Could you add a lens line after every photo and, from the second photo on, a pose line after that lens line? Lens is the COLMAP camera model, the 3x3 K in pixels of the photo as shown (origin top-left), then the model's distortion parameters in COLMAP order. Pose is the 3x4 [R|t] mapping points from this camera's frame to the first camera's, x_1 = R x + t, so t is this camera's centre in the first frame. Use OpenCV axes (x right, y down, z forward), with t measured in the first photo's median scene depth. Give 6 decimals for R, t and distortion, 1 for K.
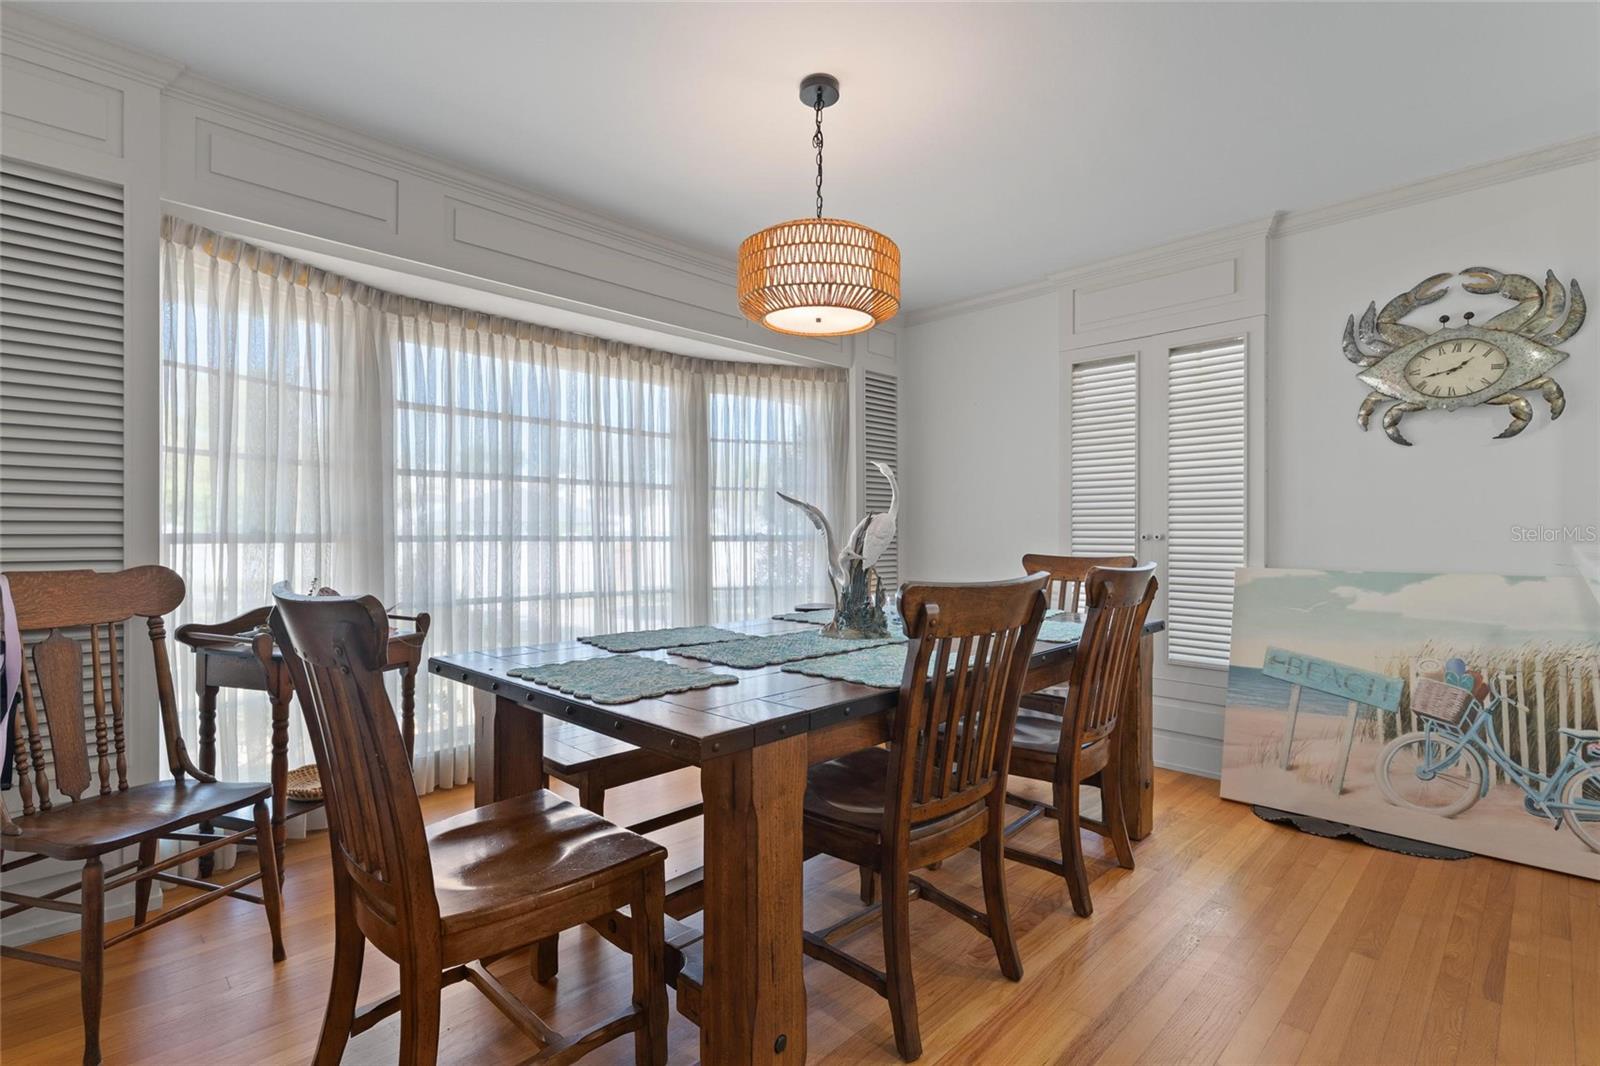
lens RADIAL K [[745.2, 0, 804.4], [0, 745.2, 528.4], [0, 0, 1]] dist [-0.002213, 0.000123]
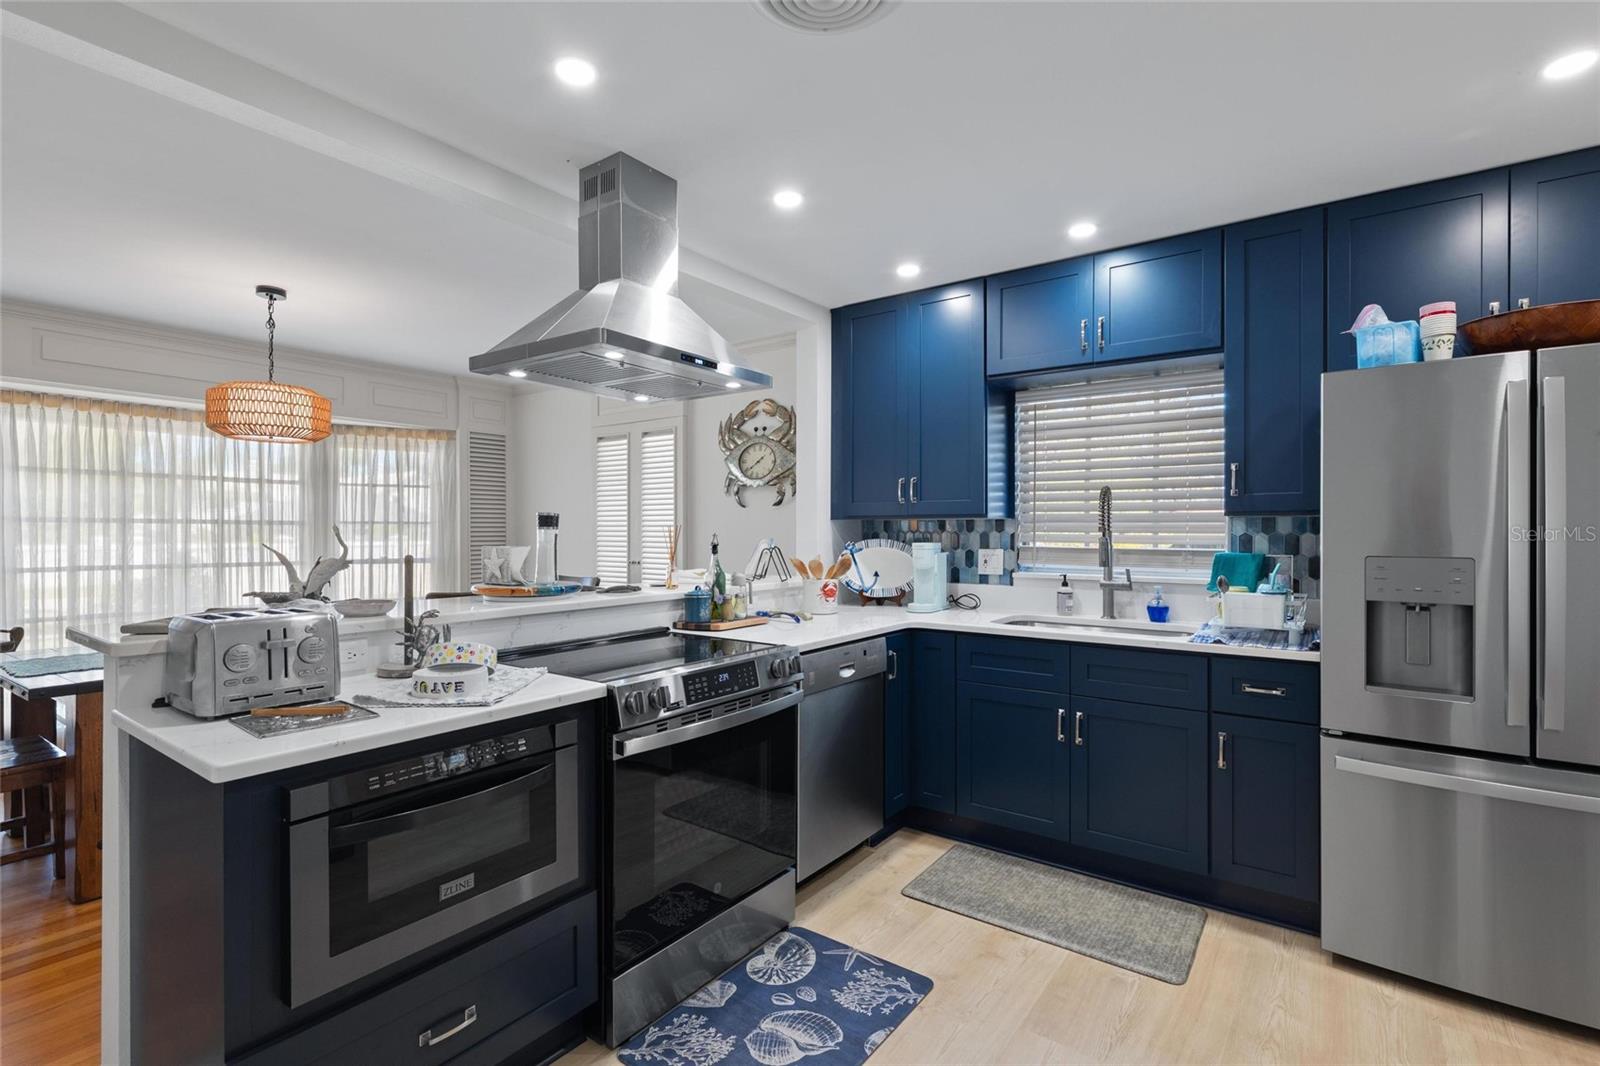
lens RADIAL K [[745.2, 0, 802.7], [0, 745.2, 529.9], [0, 0, 1]] dist [-0.002213, 0.000123]
pose [[0.986969, -0.000740, 0.160910, 0.683221], [0.000082, 0.999992, 0.004097, -0.070320], [-0.160912, -0.004031, 0.986961, -0.577839]]
